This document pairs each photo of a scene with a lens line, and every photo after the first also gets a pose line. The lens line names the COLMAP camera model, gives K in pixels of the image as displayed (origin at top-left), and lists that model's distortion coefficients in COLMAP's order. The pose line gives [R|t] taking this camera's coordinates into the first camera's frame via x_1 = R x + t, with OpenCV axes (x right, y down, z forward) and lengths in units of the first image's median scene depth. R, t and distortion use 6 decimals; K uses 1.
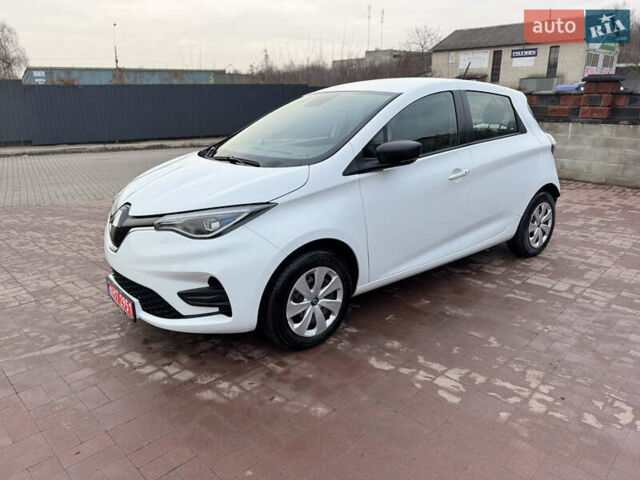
lens RADIAL K [[453.6, 0, 320.0], [0, 453.6, 231.6], [0, 0, 1]] dist [0.029856, -0.037707]
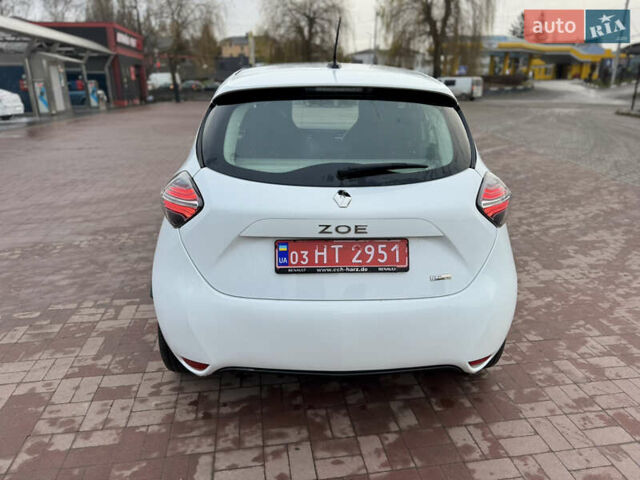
lens RADIAL K [[453.6, 0, 320.0], [0, 453.6, 231.6], [0, 0, 1]] dist [0.029856, -0.037707]
pose [[-0.596130, 0.257140, -0.760597, 0.957335], [-0.221592, 0.857839, 0.463691, -0.503187], [0.771703, 0.444962, -0.454404, 1.650823]]
